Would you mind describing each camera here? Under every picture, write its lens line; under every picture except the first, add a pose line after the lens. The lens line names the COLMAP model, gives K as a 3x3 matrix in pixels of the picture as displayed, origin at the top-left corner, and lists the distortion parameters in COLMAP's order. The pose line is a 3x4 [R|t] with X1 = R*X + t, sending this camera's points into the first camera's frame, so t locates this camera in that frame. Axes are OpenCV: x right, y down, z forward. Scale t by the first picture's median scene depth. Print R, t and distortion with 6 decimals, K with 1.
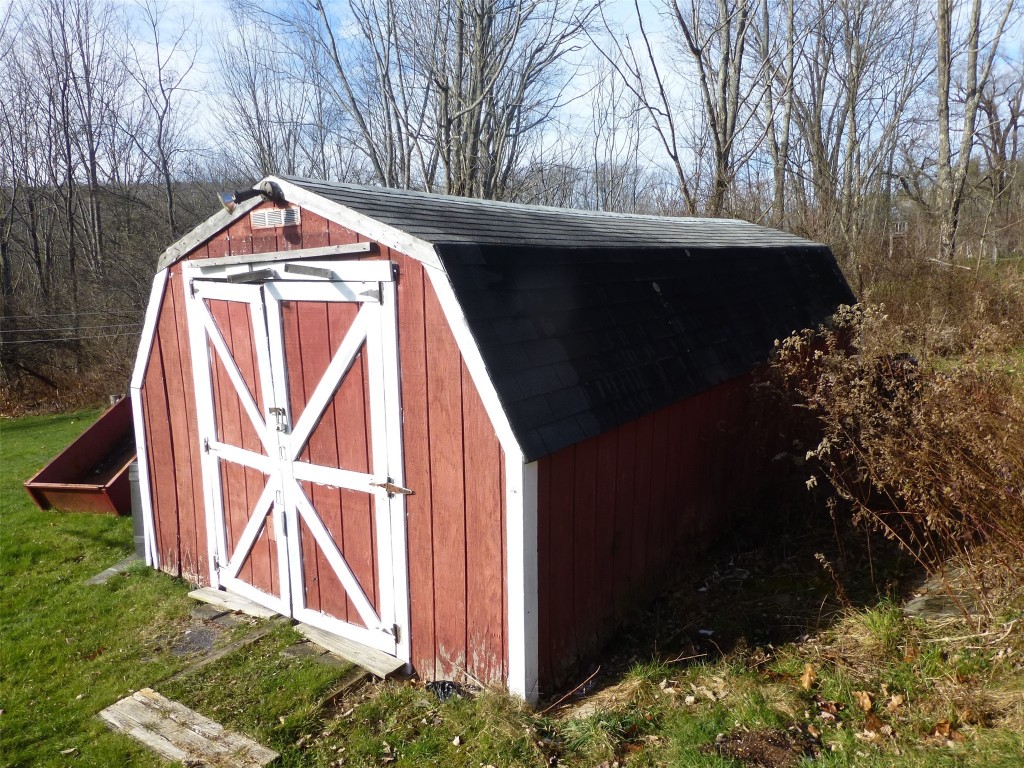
lens RADIAL K [[770.0, 0, 512.0], [0, 770.0, 384.0], [0, 0, 1]] dist [-0.001952, -0.003480]
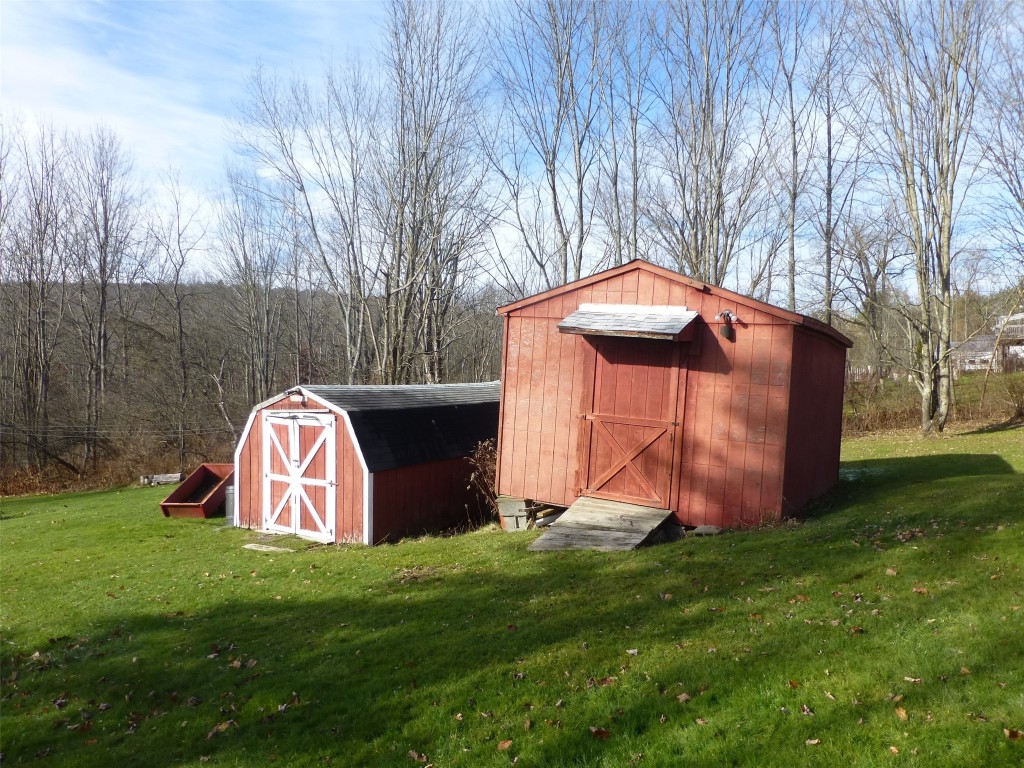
lens RADIAL K [[770.0, 0, 512.0], [0, 770.0, 384.0], [0, 0, 1]] dist [-0.001952, -0.003480]
pose [[0.998514, 0.023874, 0.048980, 0.403852], [-0.016953, 0.990405, -0.137152, 0.140091], [-0.051785, 0.136118, 0.989338, -2.149867]]
